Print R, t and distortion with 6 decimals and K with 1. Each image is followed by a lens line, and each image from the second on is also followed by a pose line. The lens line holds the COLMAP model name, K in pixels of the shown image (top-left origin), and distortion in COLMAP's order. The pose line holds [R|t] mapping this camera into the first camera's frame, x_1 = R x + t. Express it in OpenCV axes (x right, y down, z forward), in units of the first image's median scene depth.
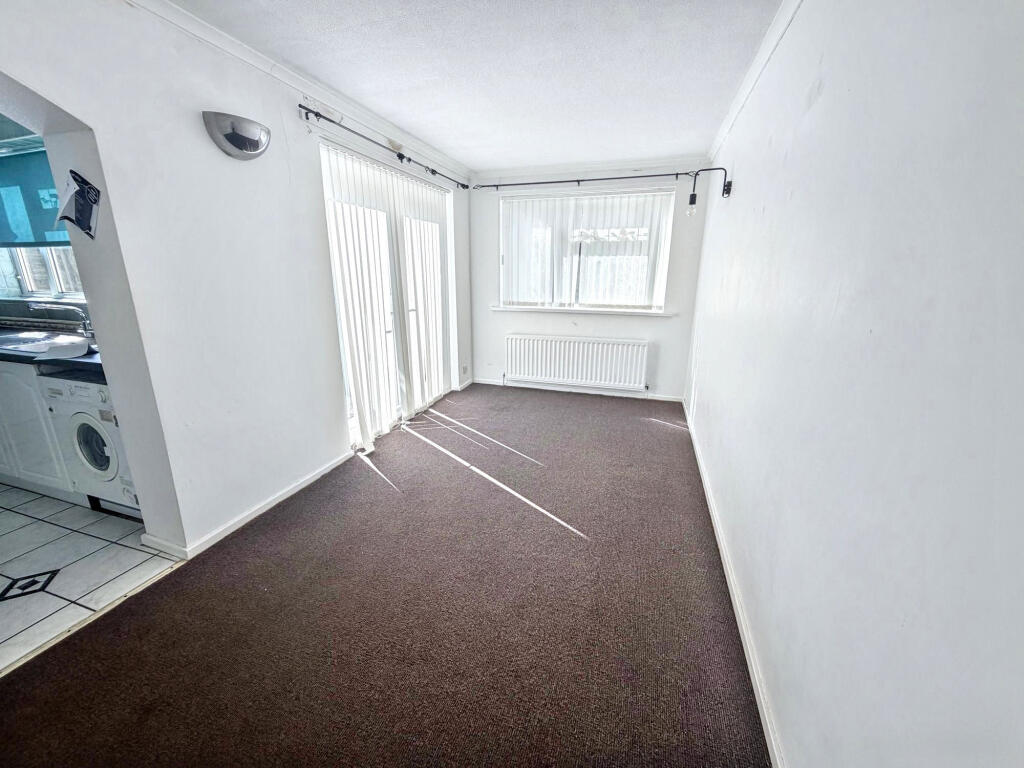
lens RADIAL K [[409.7, 0, 512.0], [0, 409.7, 384.0], [0, 0, 1]] dist [-0.000172, -0.000076]
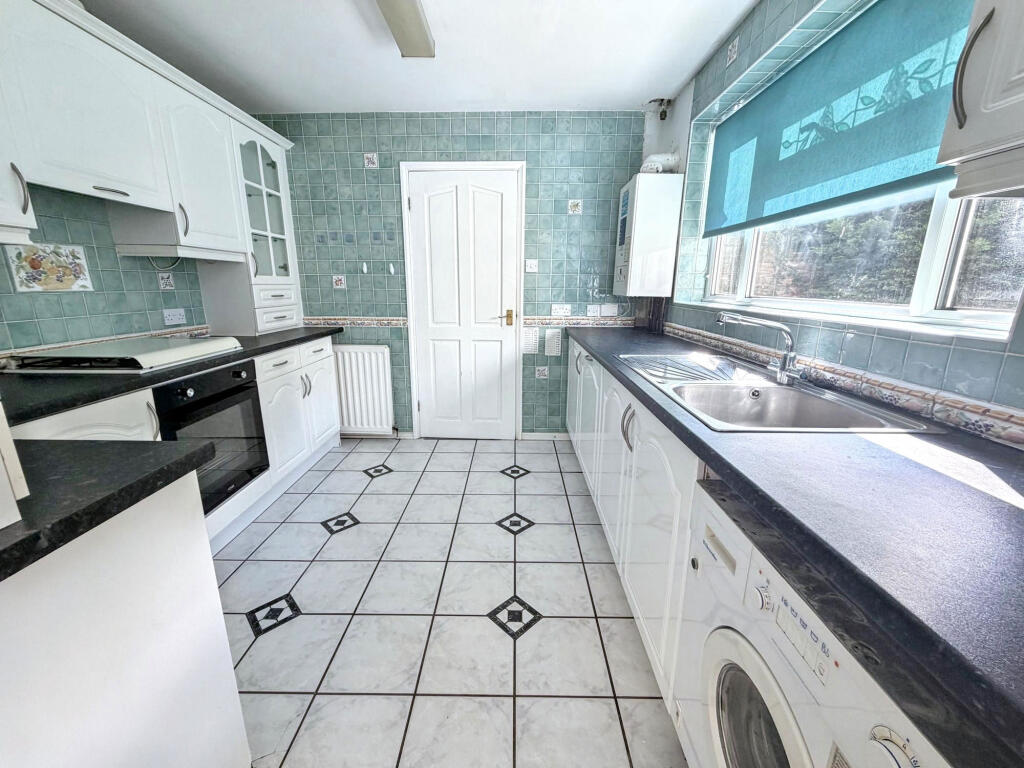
lens RADIAL K [[409.7, 0, 512.0], [0, 409.7, 384.0], [0, 0, 1]] dist [-0.000172, -0.000076]
pose [[0.305318, 0.223330, -0.925692, -0.397729], [-0.253209, 0.956153, 0.147164, -0.062005], [0.917968, 0.189462, 0.348480, 0.307710]]
